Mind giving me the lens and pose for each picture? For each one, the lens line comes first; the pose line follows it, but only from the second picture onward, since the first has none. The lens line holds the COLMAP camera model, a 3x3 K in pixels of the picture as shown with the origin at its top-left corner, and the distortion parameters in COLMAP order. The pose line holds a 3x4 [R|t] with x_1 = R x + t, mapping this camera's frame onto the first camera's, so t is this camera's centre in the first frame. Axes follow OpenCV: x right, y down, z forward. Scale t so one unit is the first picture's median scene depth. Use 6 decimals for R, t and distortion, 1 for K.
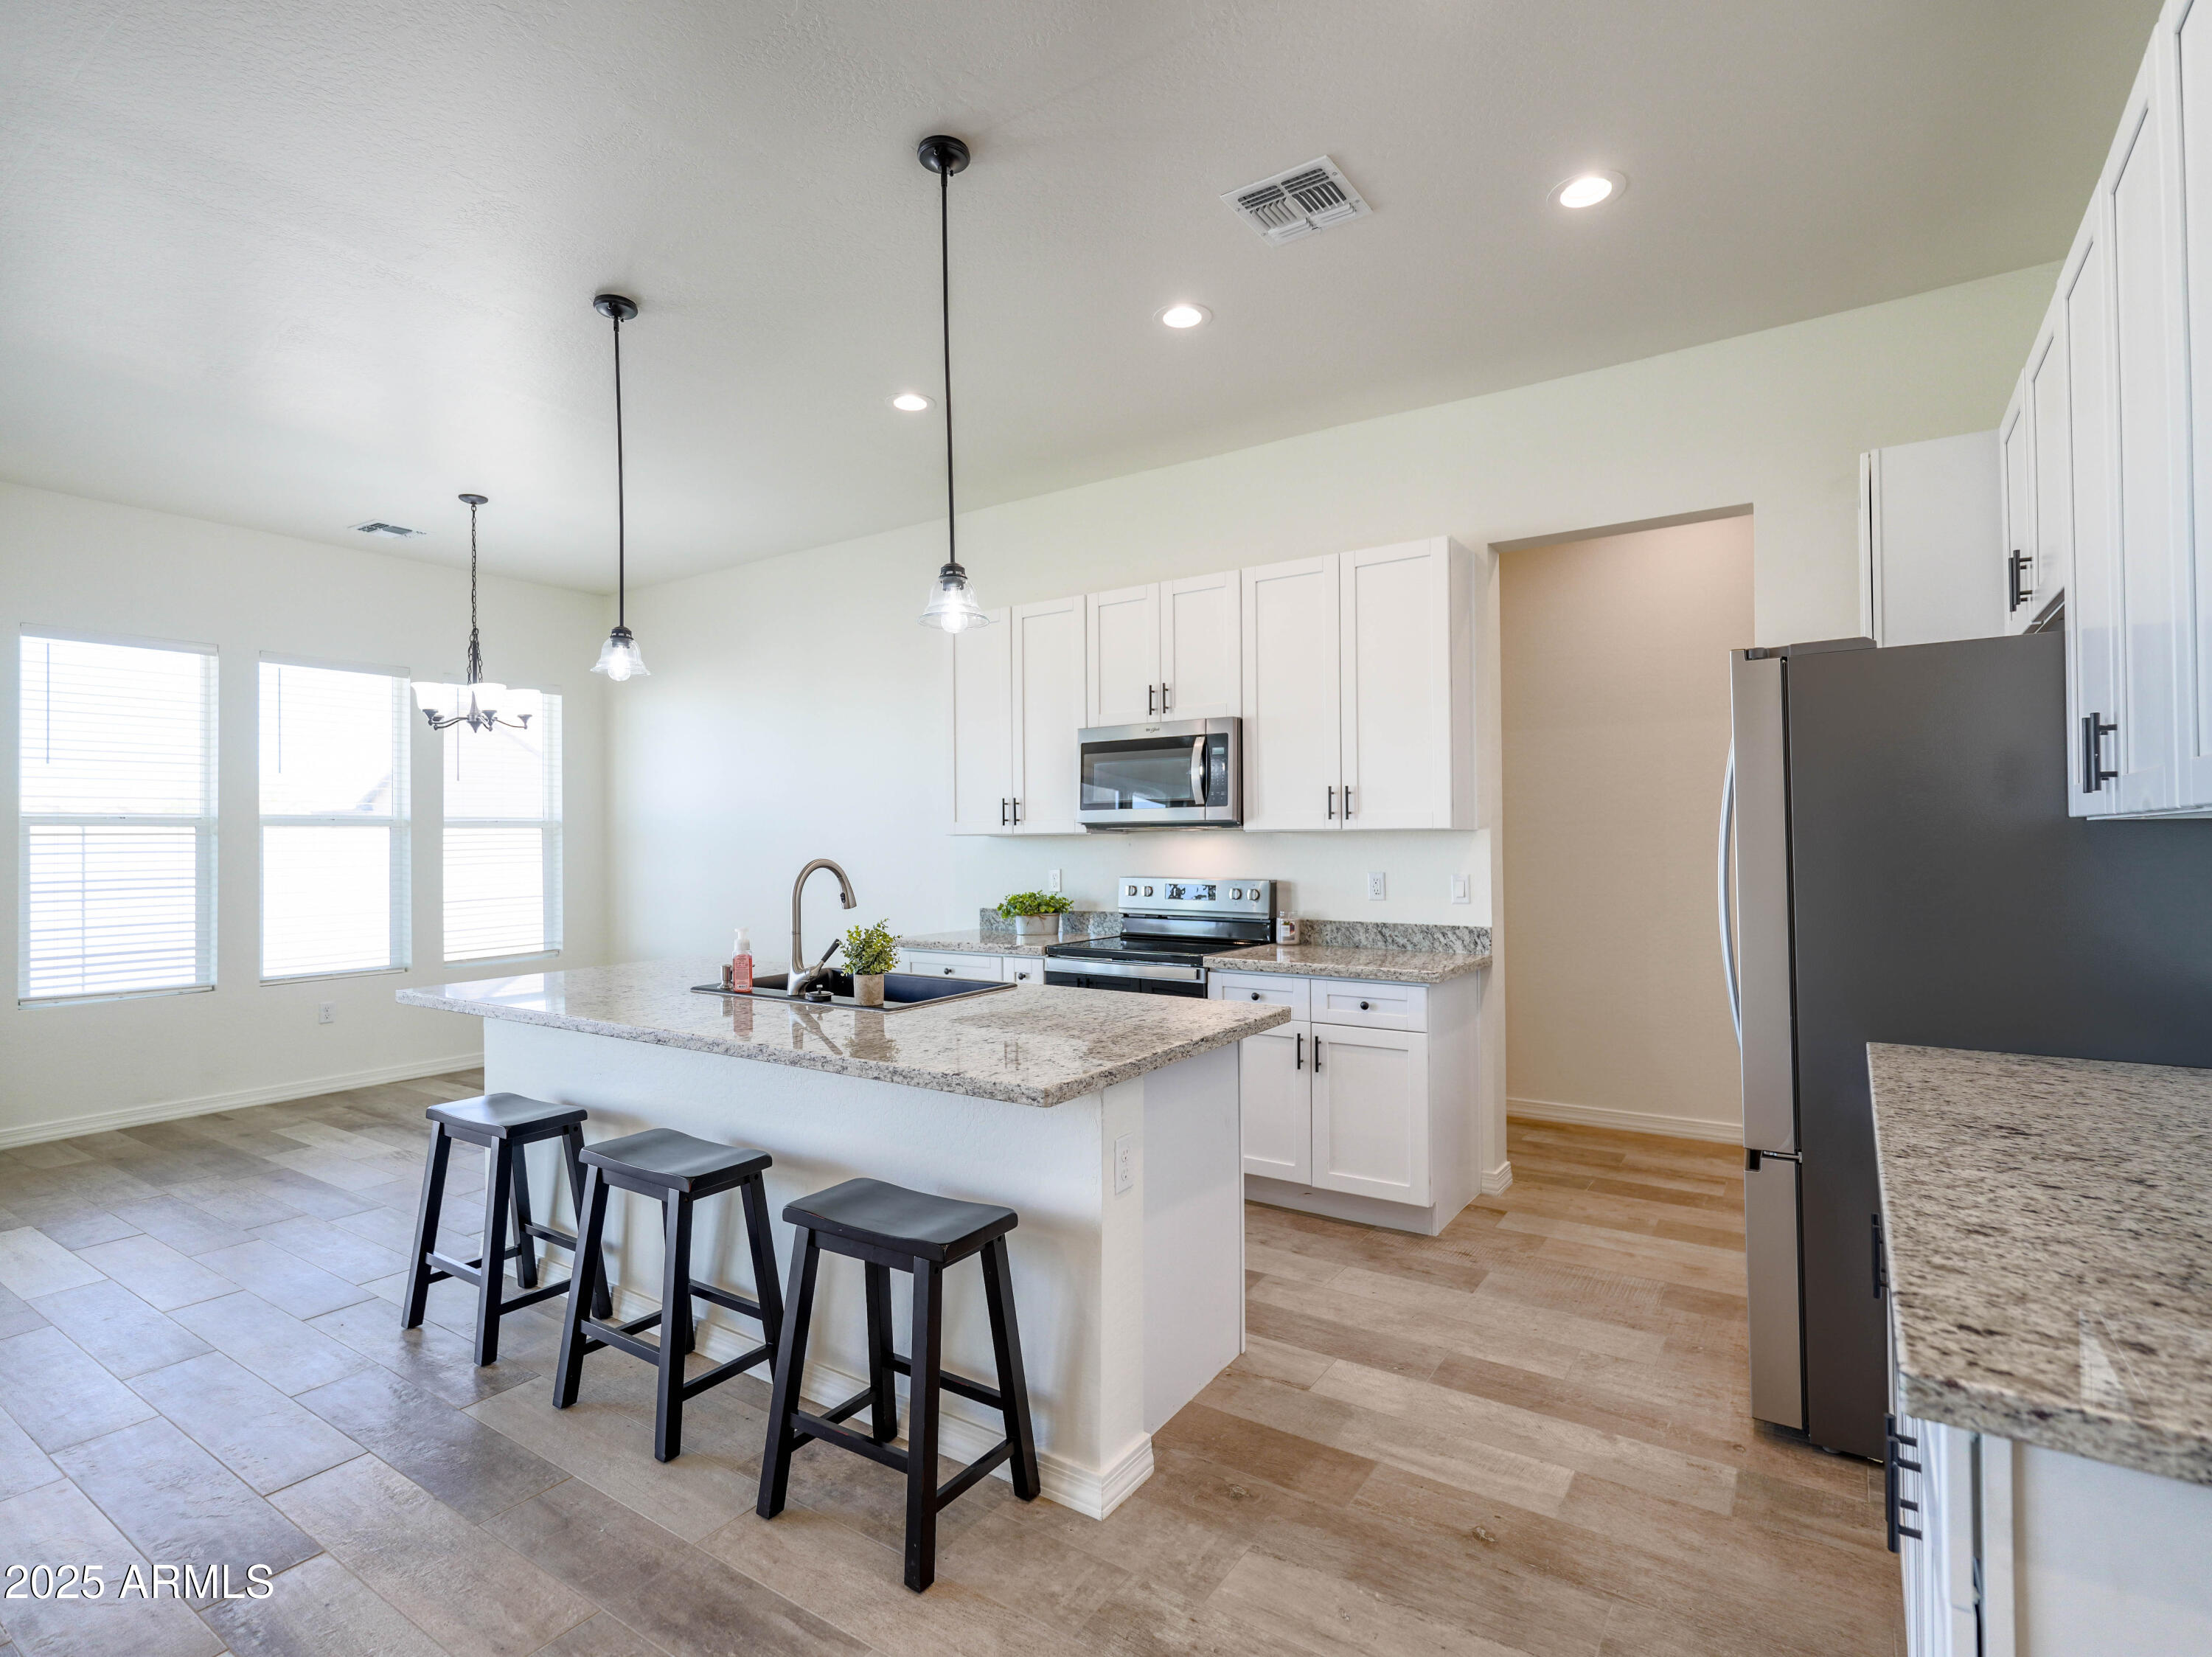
lens RADIAL K [[1096.2, 0, 1108.6], [0, 1096.2, 825.6], [0, 0, 1]] dist [0.000910, 0.000459]
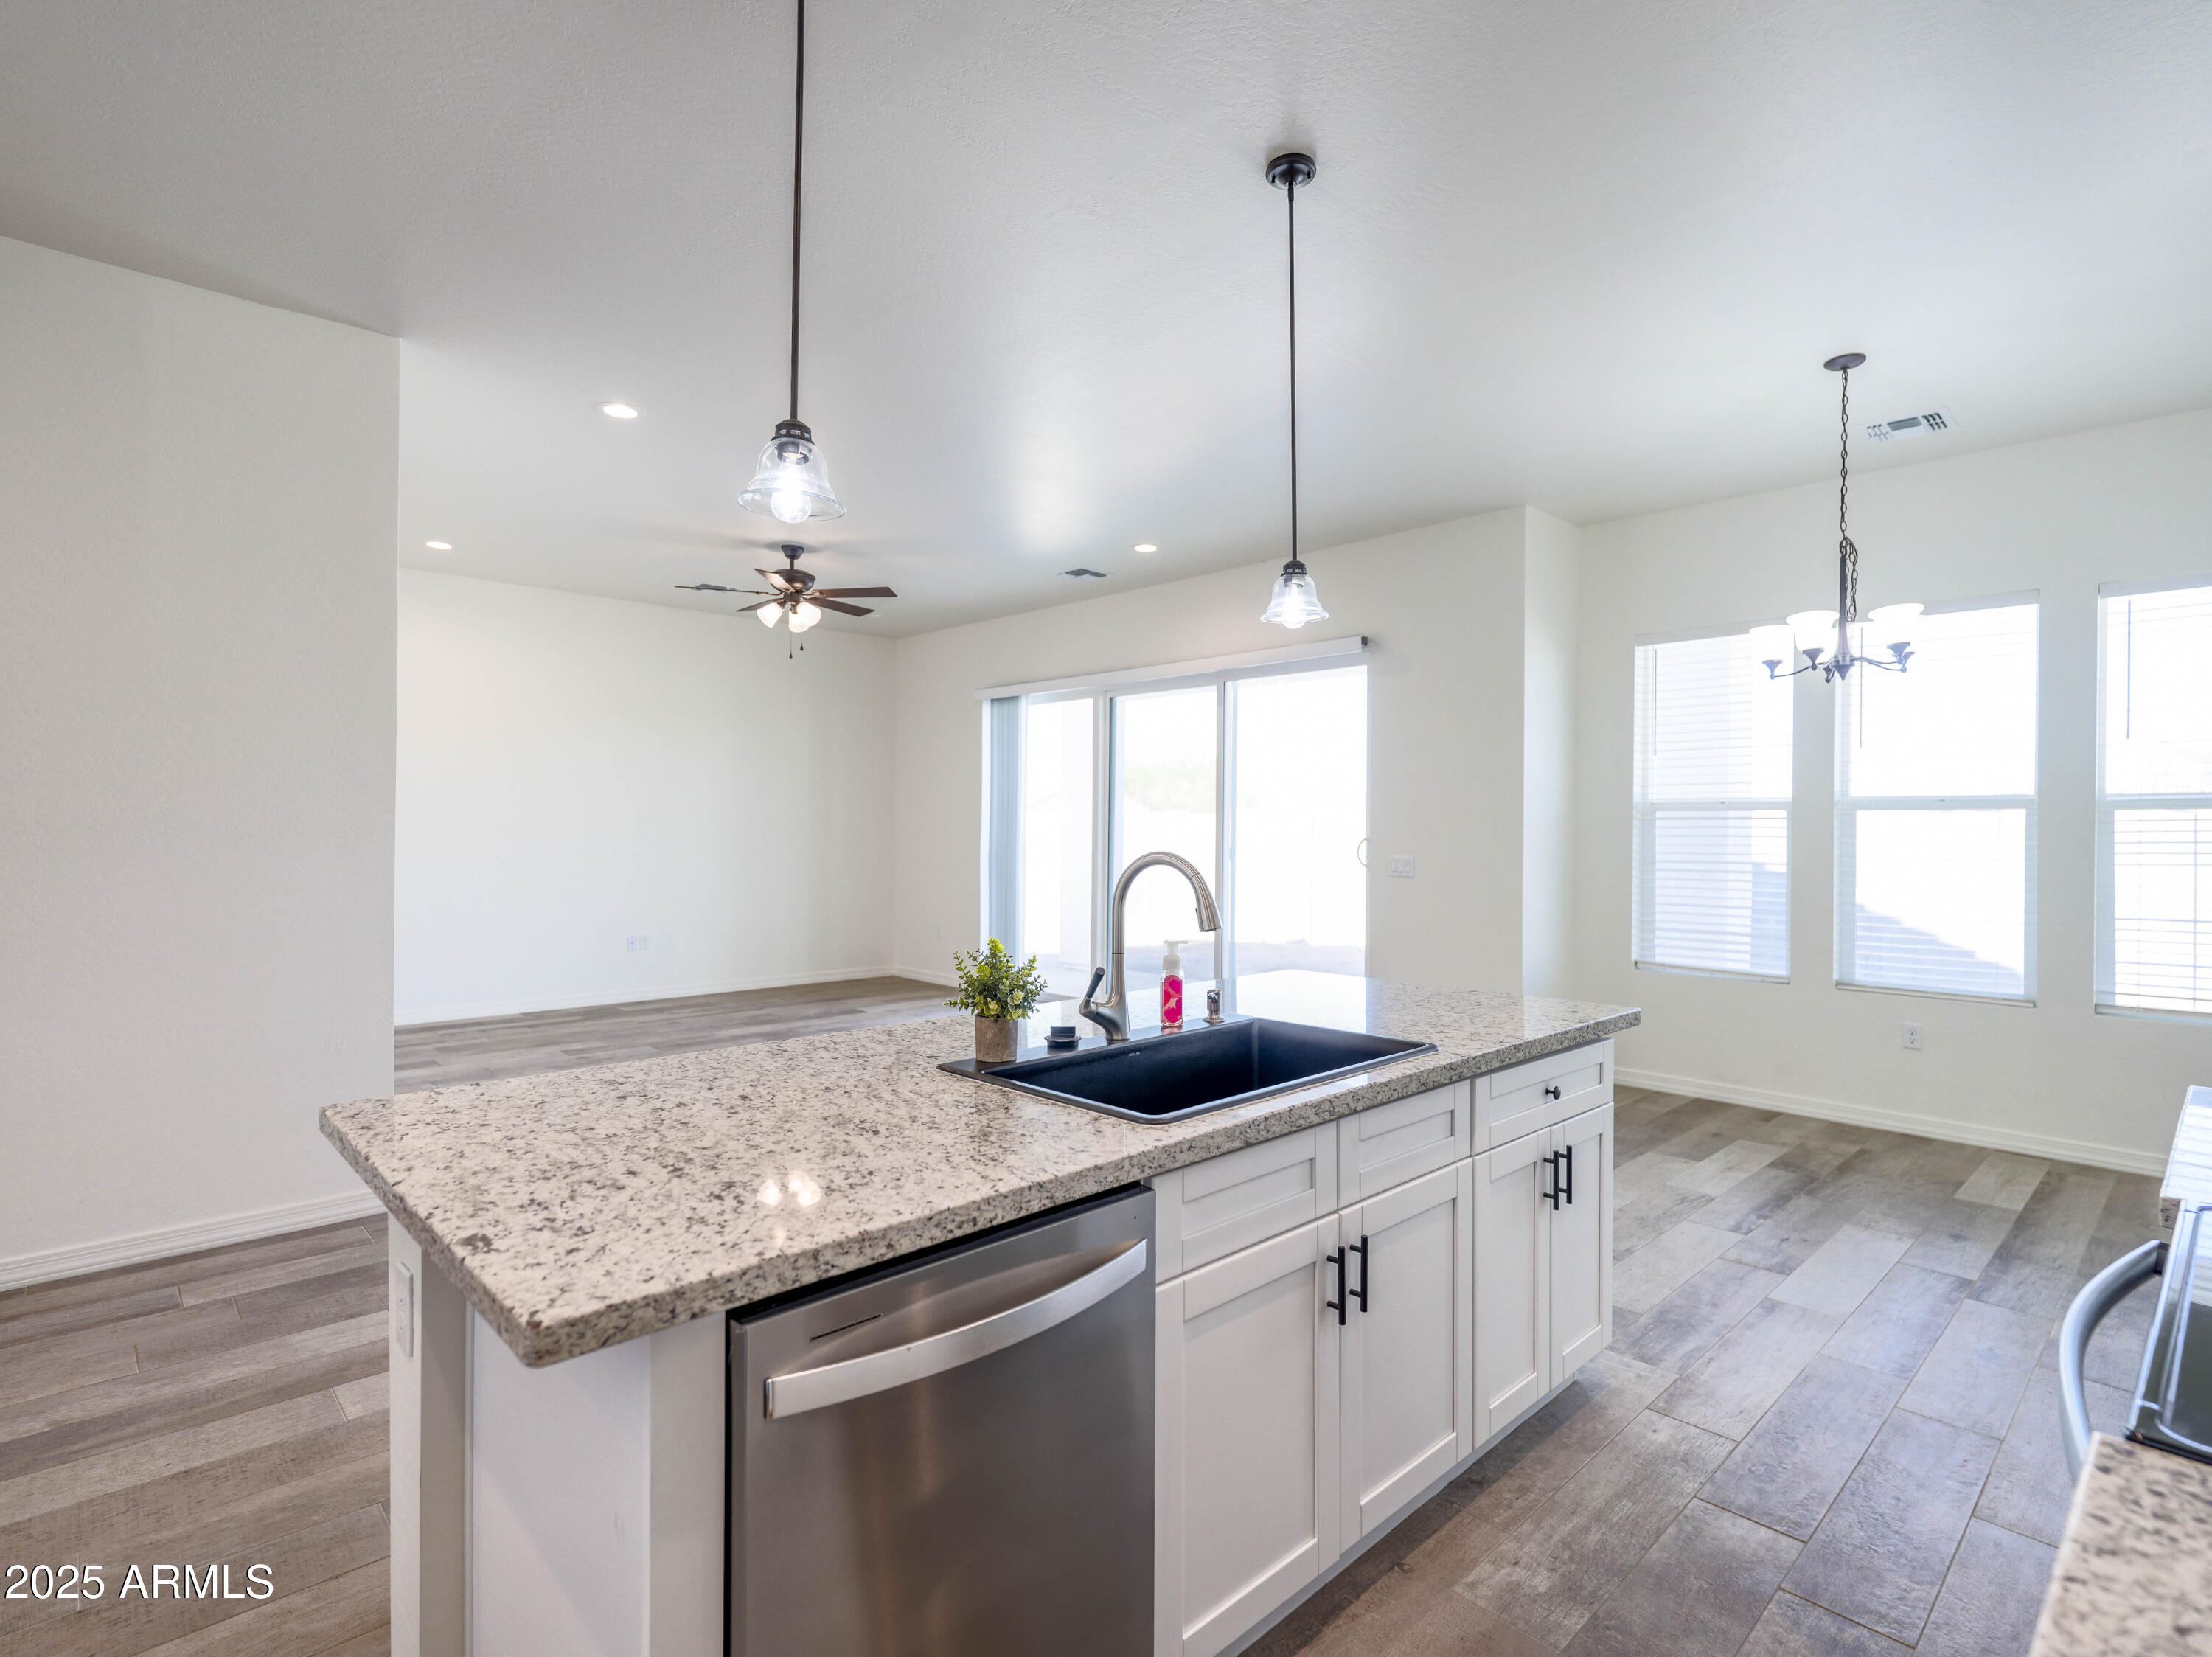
lens RADIAL K [[1092.0, 0, 1109.1], [0, 1092.0, 825.3], [0, 0, 1]] dist [-0.000282, -0.000490]
pose [[-0.215112, 0.005764, -0.976572, 0.287855], [0.005274, 0.999975, 0.004741, 0.007774], [0.976575, -0.004130, -0.215137, 0.793403]]
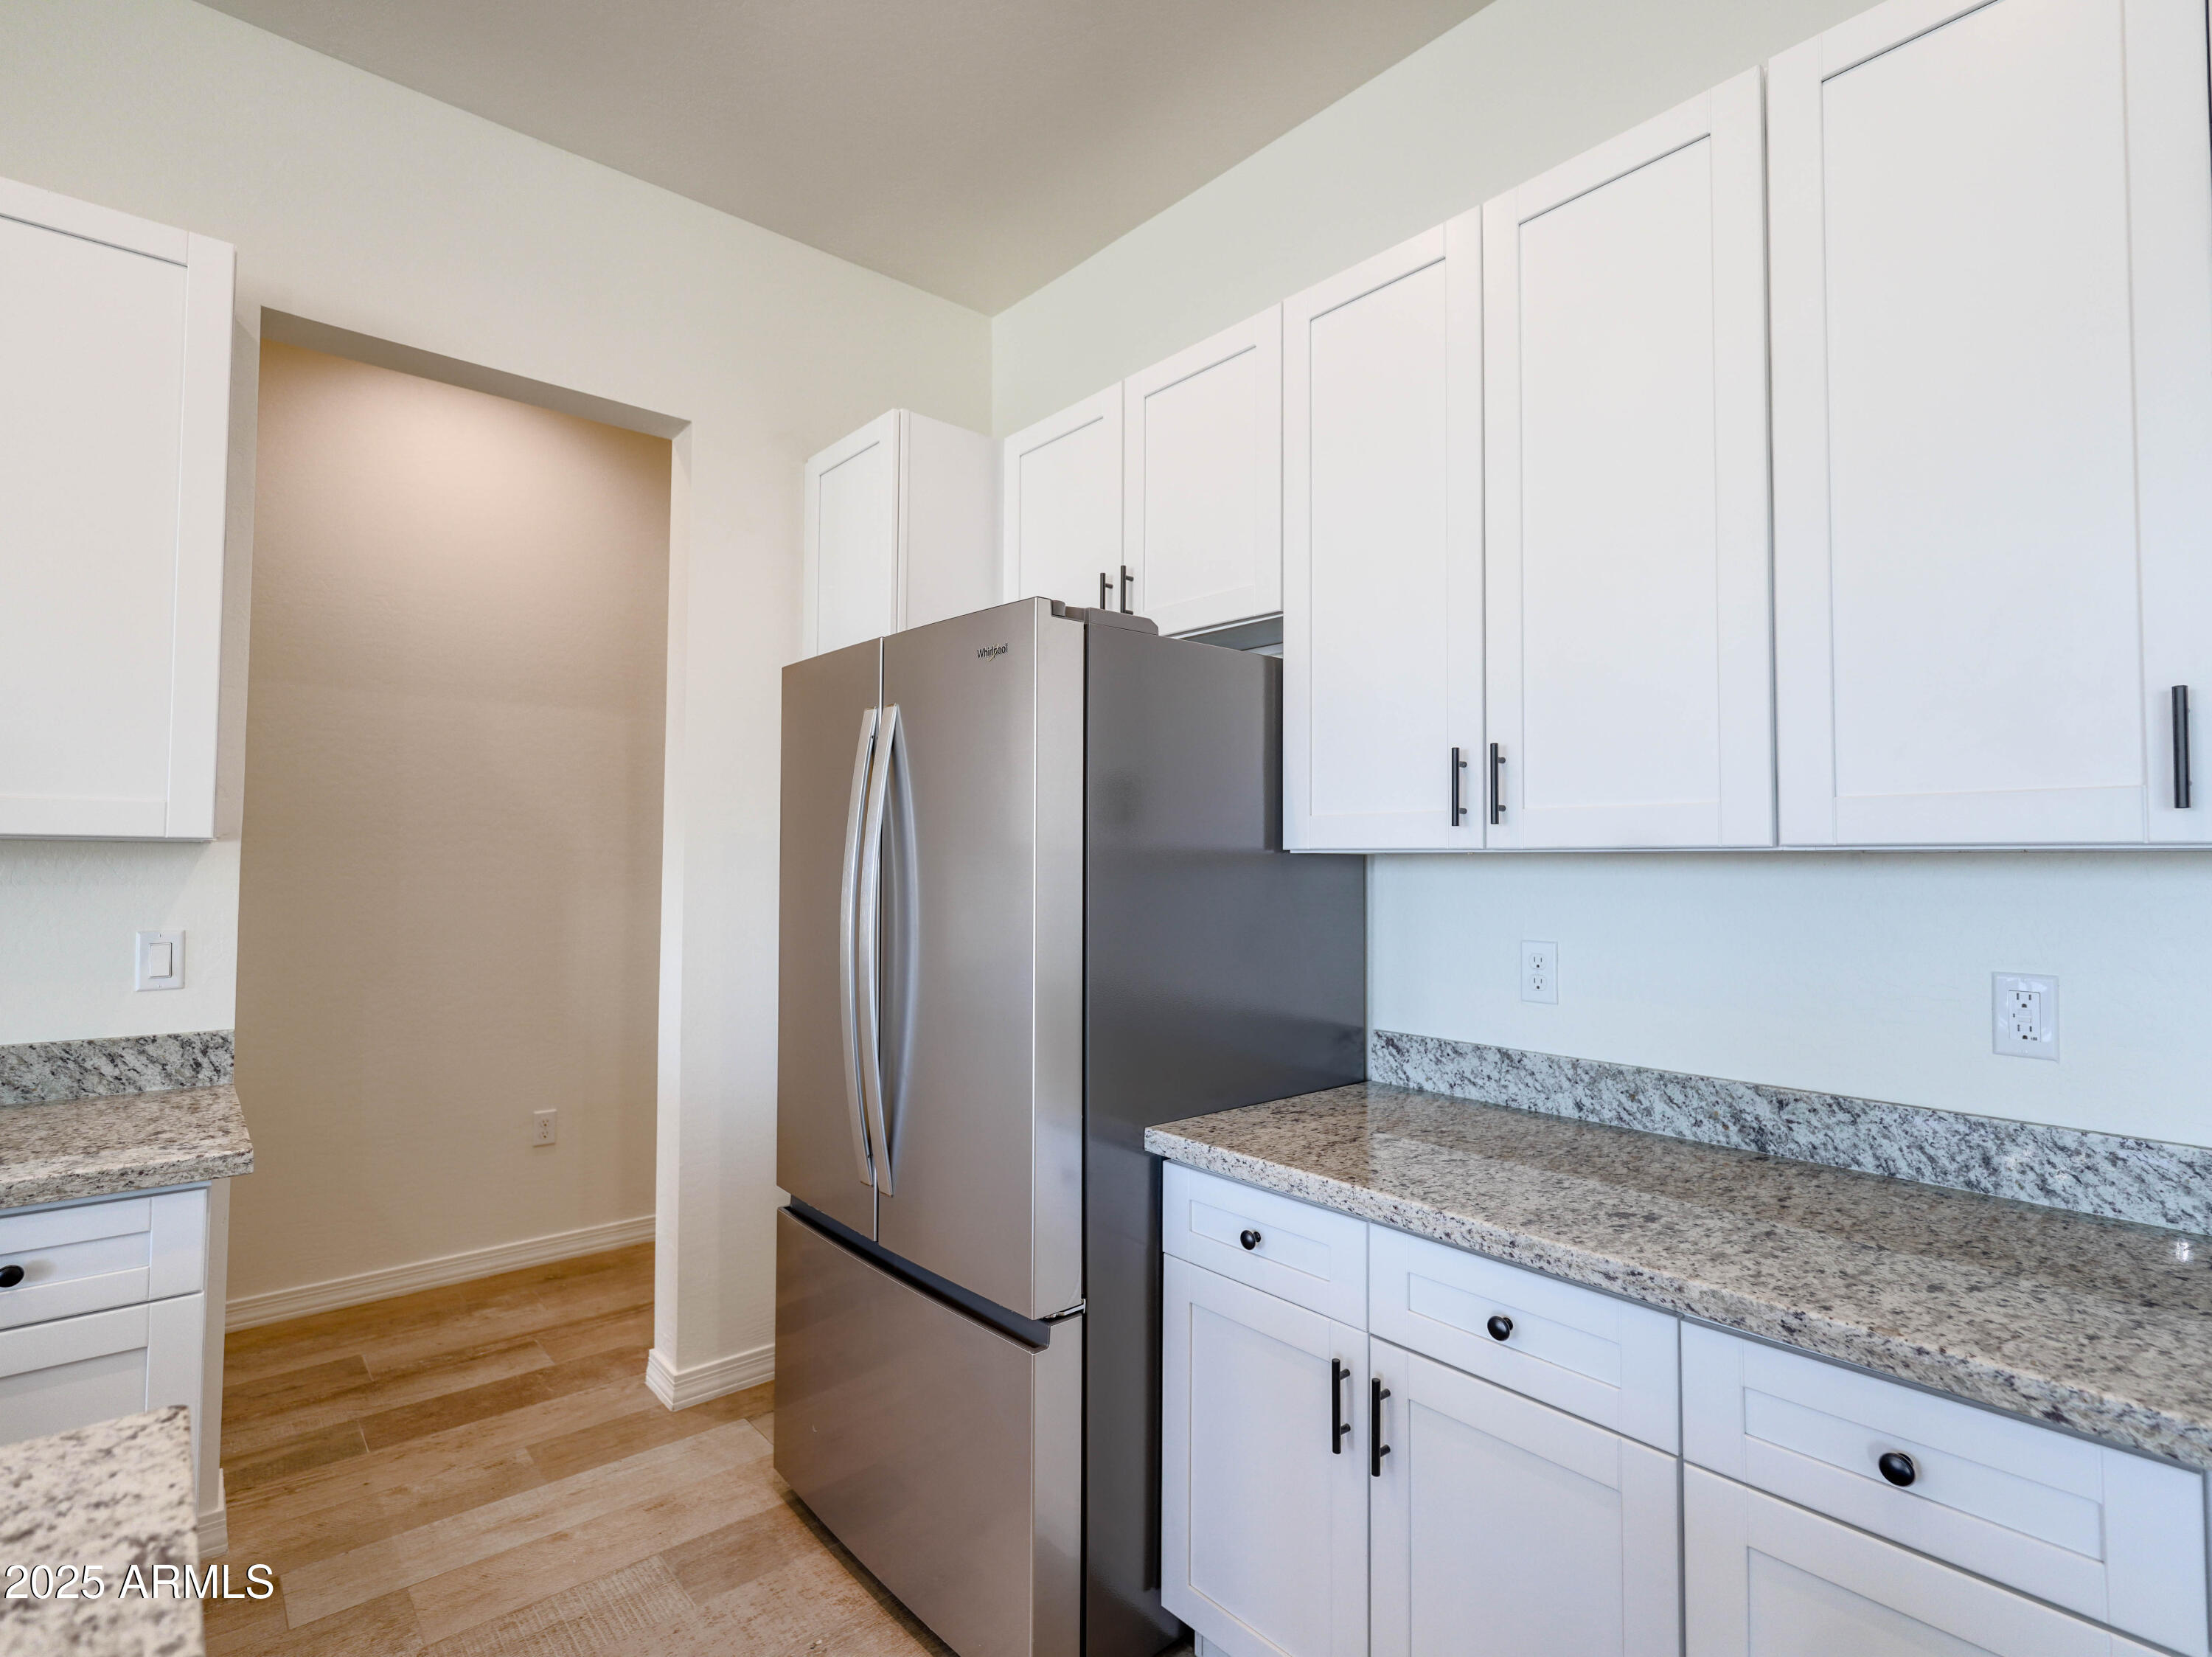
lens RADIAL K [[1096.2, 0, 1108.6], [0, 1096.2, 825.6], [0, 0, 1]] dist [0.000910, 0.000459]
pose [[0.264786, 0.043179, 0.963340, -0.044432], [-0.022802, 0.998998, -0.038509, 0.005638], [-0.964038, -0.011769, 0.265506, 0.427313]]
